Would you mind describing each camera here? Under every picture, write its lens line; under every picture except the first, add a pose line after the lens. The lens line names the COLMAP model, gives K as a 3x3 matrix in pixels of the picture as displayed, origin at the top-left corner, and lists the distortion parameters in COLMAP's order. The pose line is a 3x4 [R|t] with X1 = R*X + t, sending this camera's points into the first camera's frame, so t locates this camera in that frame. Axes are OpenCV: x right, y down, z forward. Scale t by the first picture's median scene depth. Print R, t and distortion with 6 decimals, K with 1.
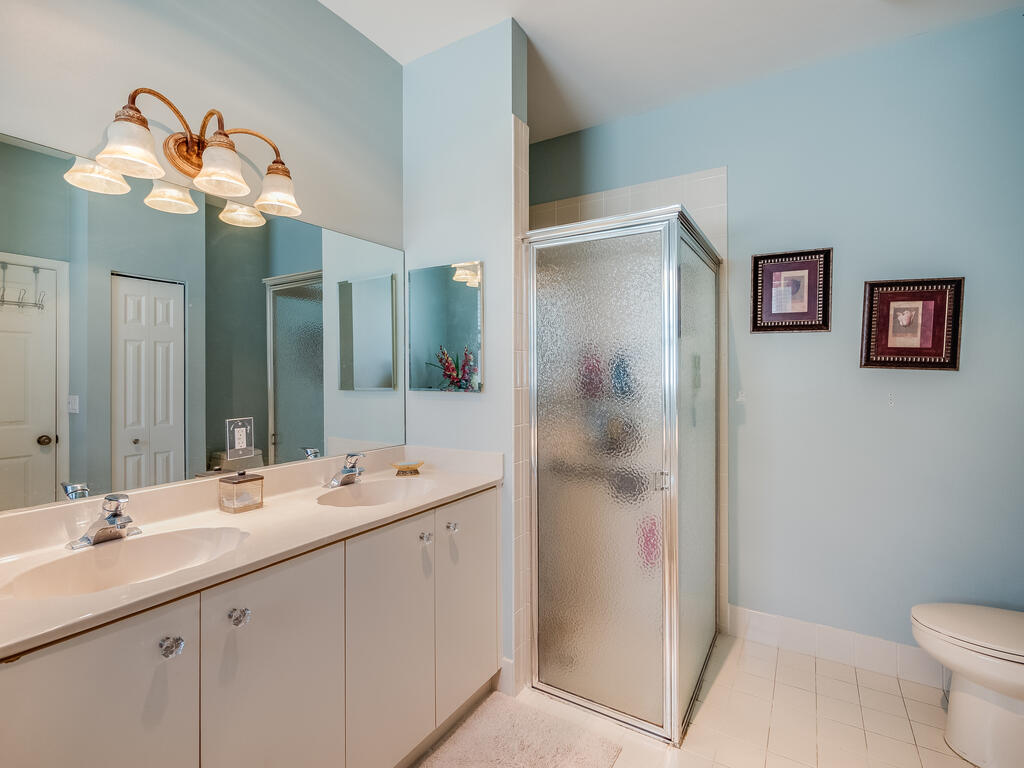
lens RADIAL K [[475.8, 0, 511.8], [0, 475.8, 373.9], [0, 0, 1]] dist [0.001579, 0.000265]
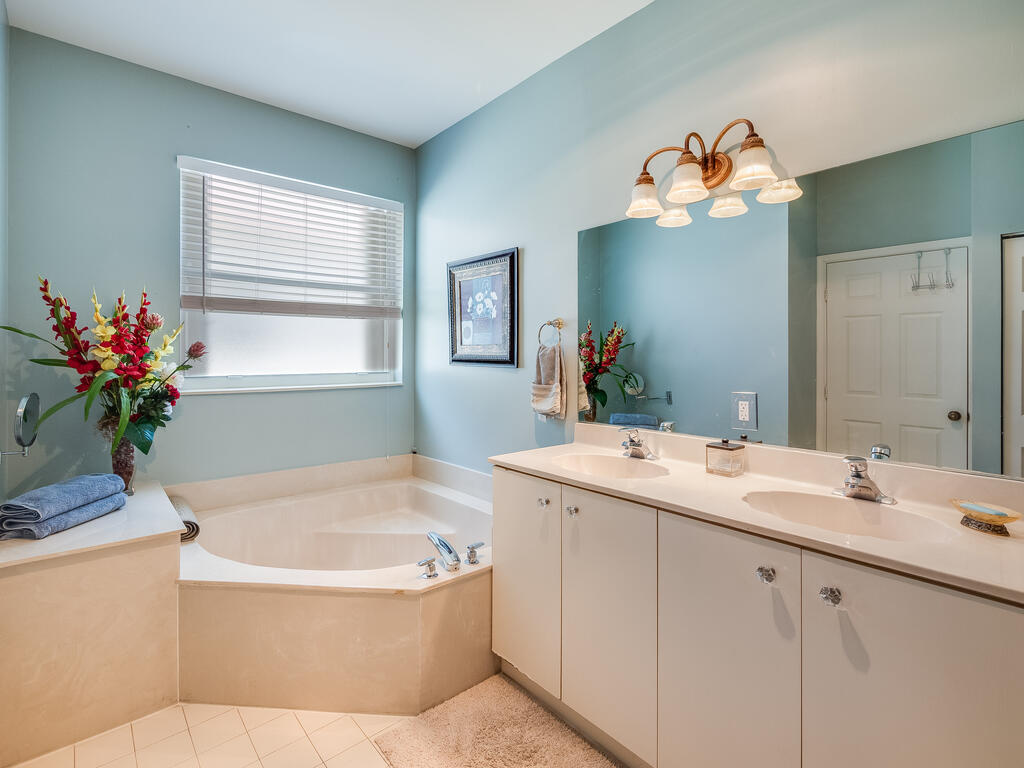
lens RADIAL K [[497.3, 0, 512.7], [0, 497.3, 353.5], [0, 0, 1]] dist [0.000436, 0.000110]
pose [[-0.295266, 0.001956, -0.955413, 0.630405], [0.001867, 0.999997, 0.001471, 0.004195], [0.955413, -0.001349, -0.295269, 0.819126]]
